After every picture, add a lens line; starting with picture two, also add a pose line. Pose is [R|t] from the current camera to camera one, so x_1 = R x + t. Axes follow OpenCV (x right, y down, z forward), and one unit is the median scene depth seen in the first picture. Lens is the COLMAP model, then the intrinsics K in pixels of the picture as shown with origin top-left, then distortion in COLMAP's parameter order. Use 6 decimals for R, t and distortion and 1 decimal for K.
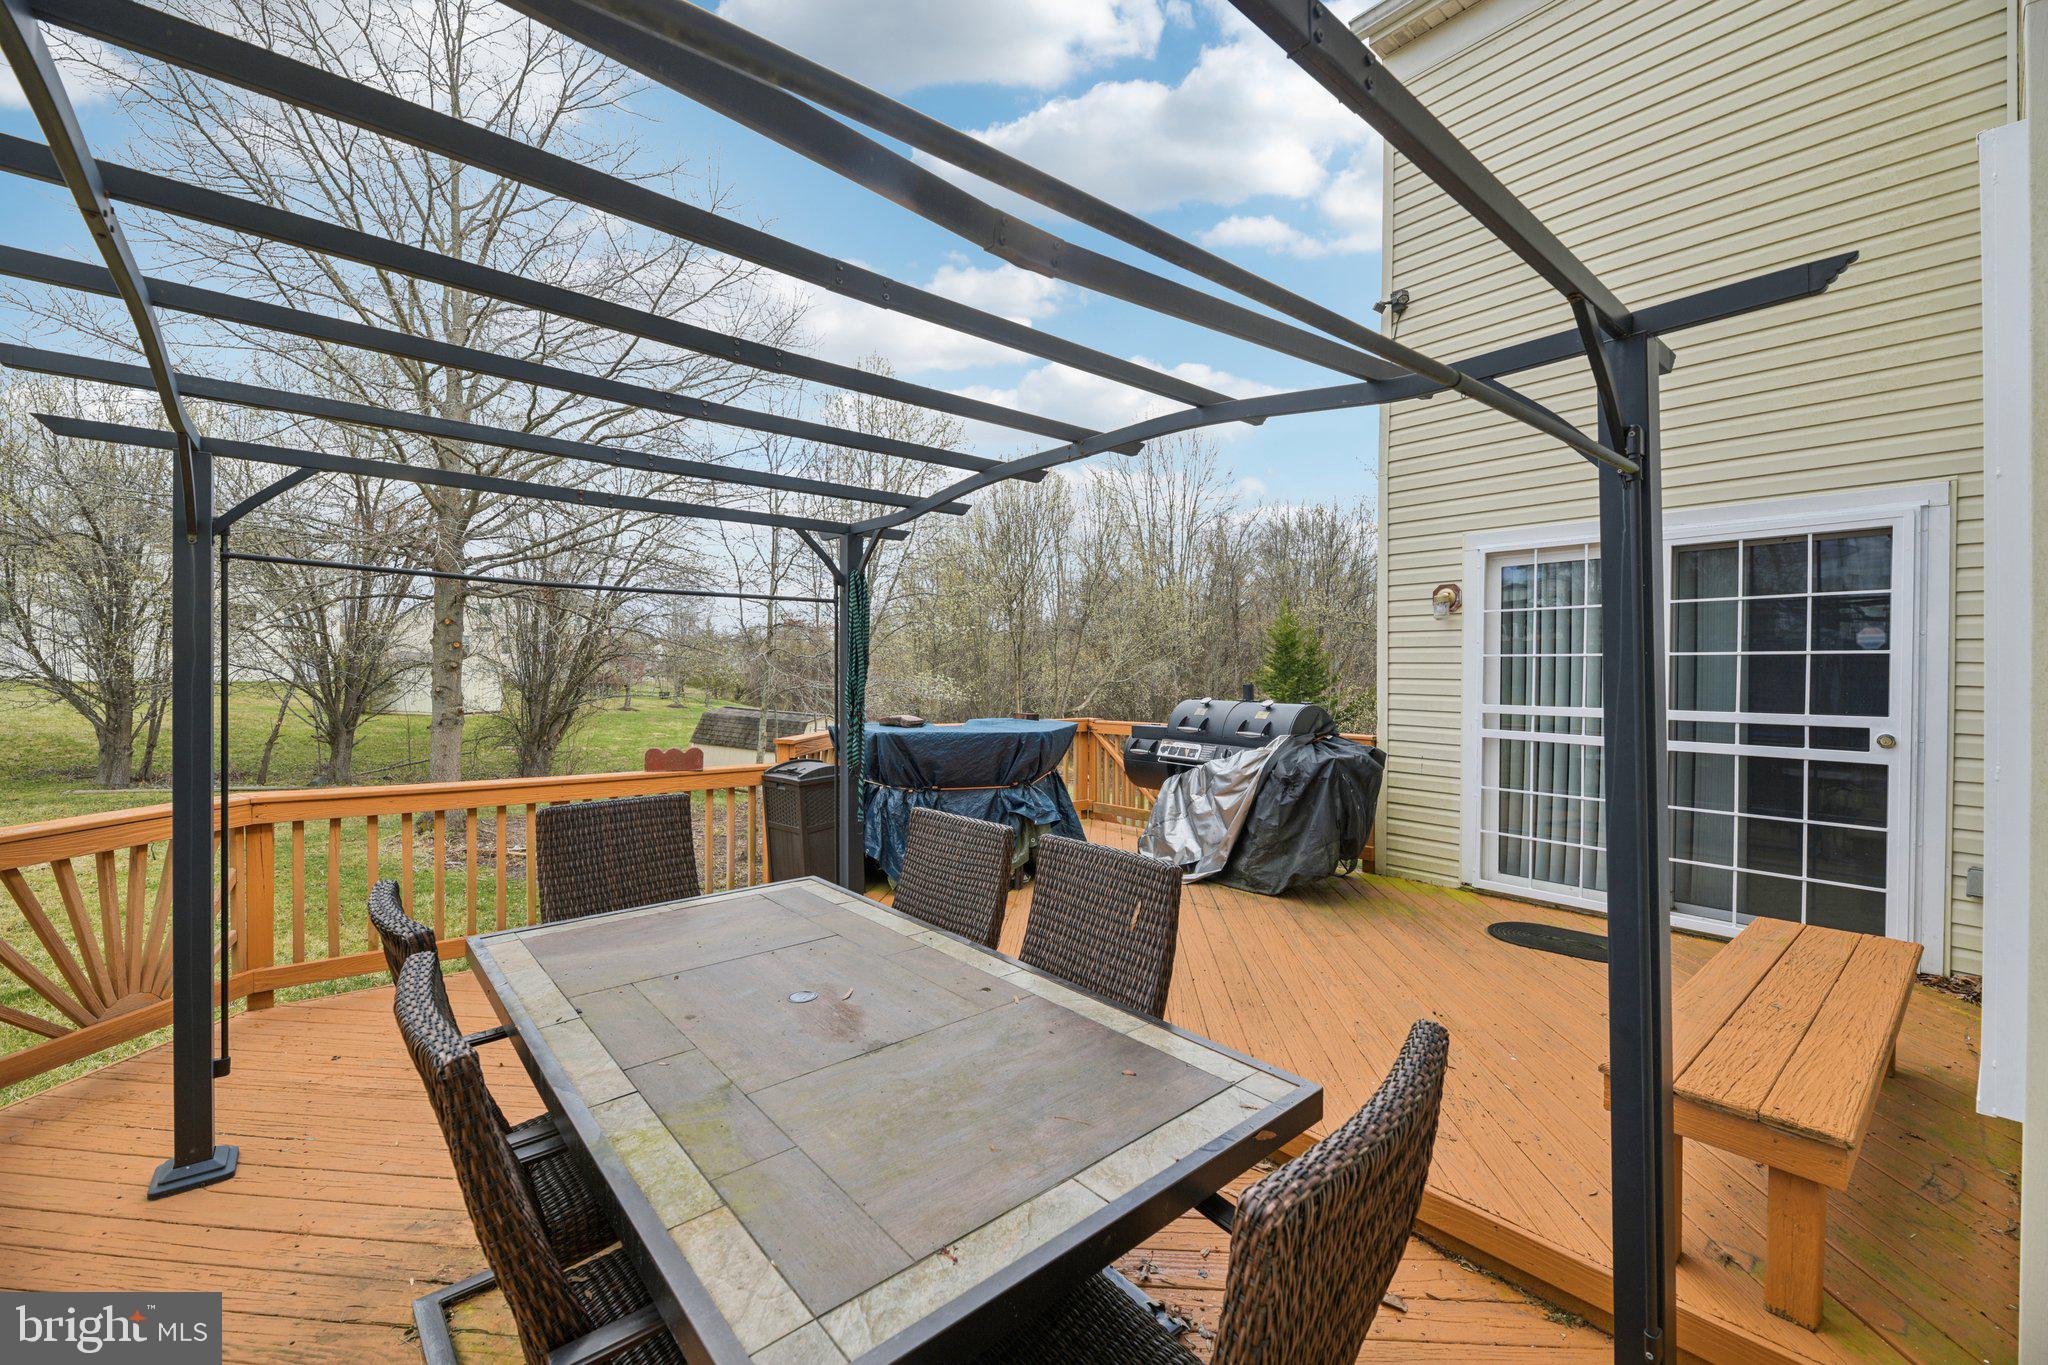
lens RADIAL K [[827.2, 0, 1031.2], [0, 827.2, 676.4], [0, 0, 1]] dist [0.002905, 0.000059]
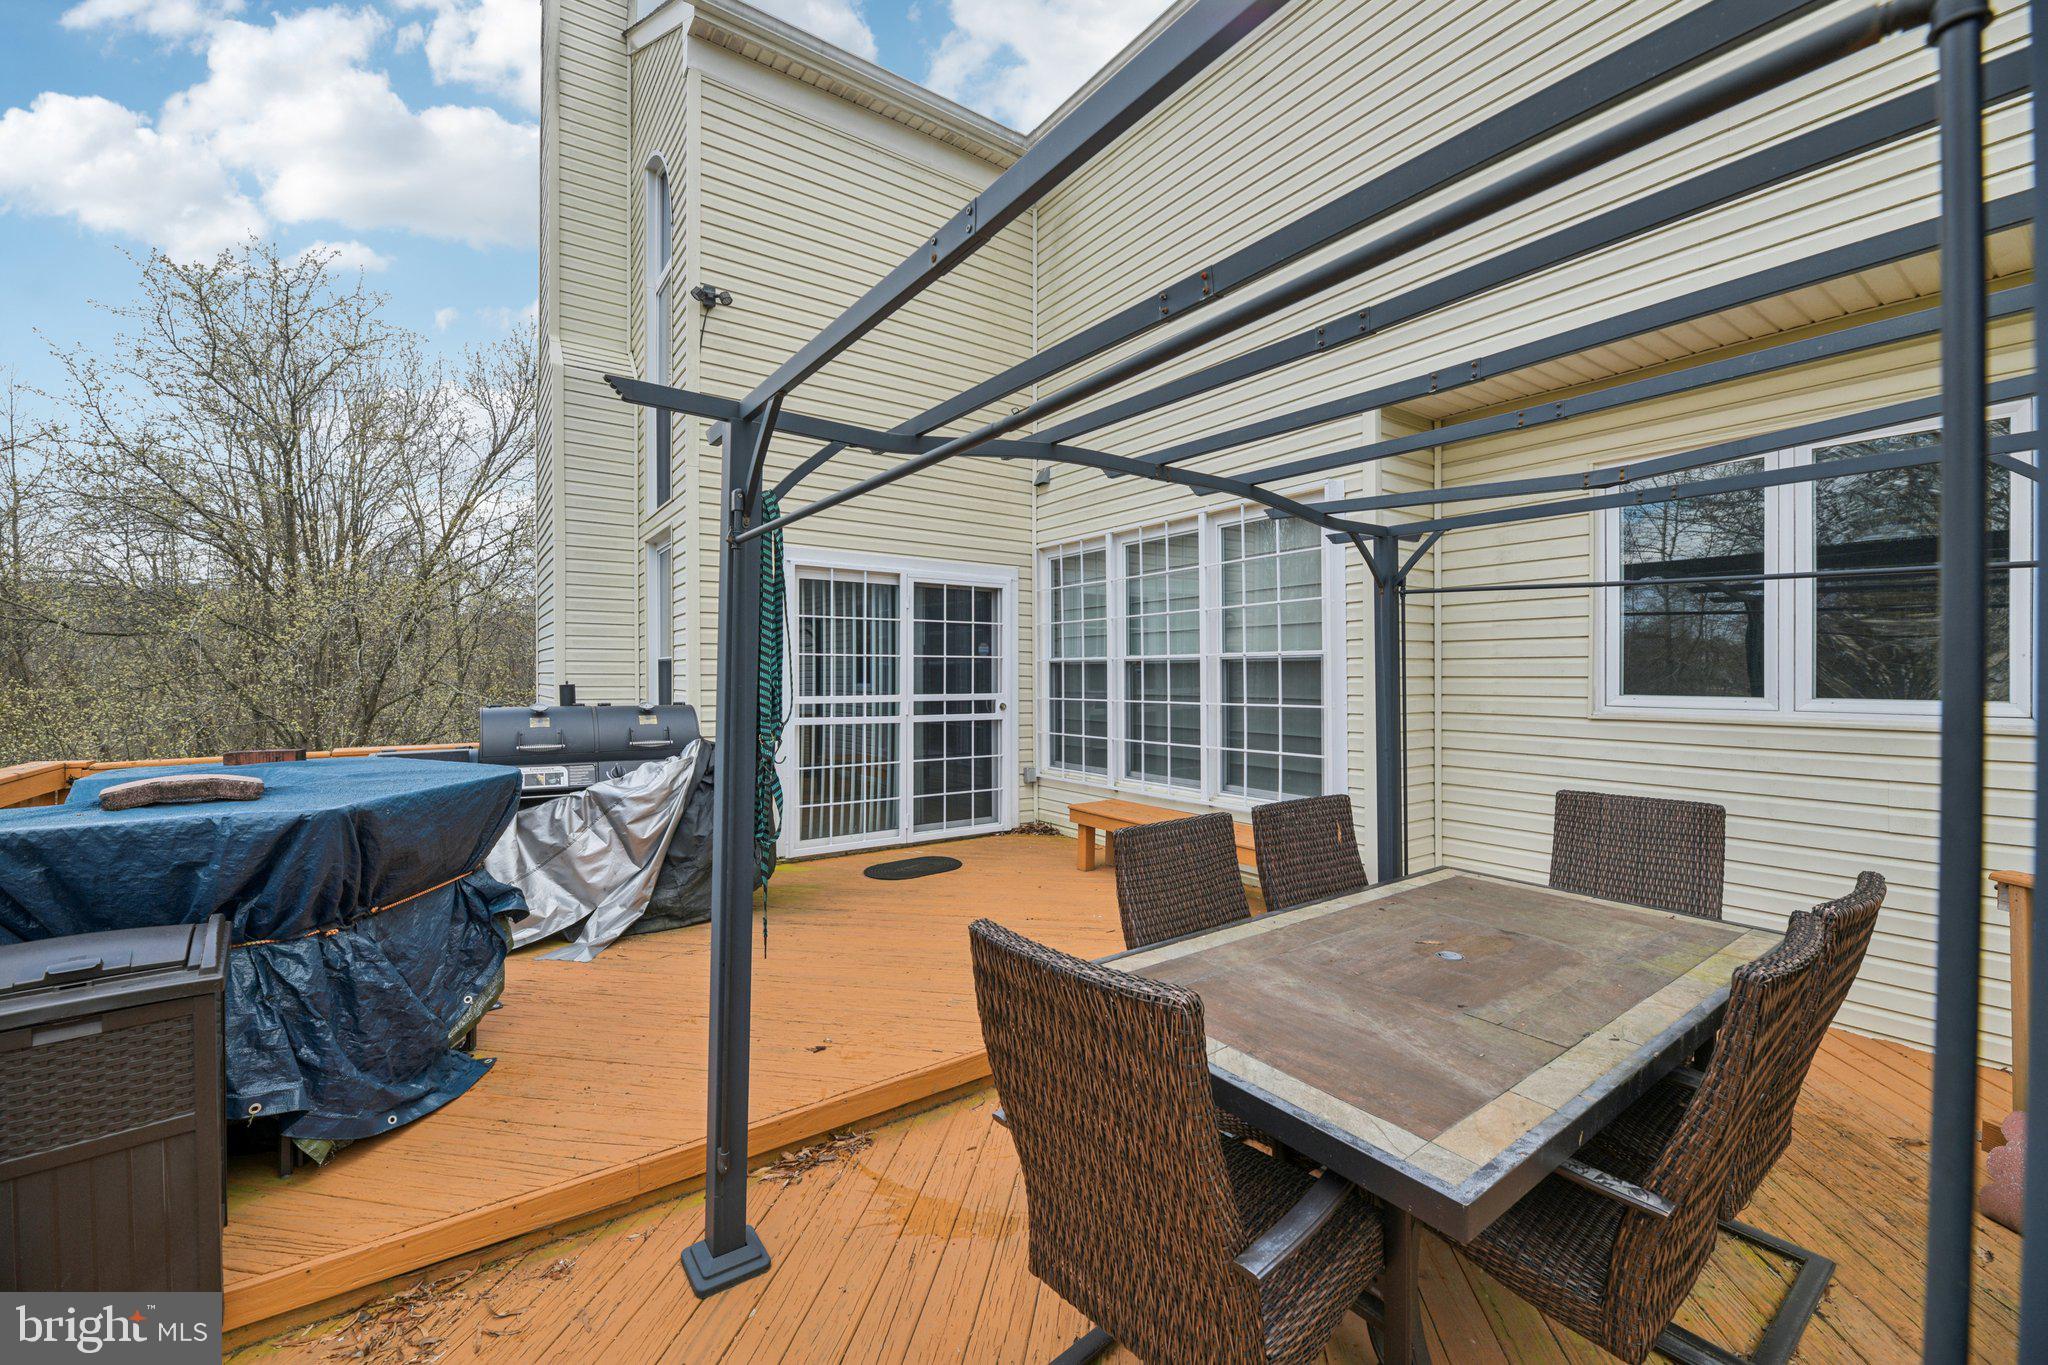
lens RADIAL K [[827.2, 0, 1029.6], [0, 827.2, 674.3], [0, 0, 1]] dist [0.002905, 0.000059]
pose [[0.083943, -0.011221, 0.996407, -0.705317], [0.003125, 0.999935, 0.010997, -0.011314], [-0.996466, 0.002191, 0.083973, 0.710638]]
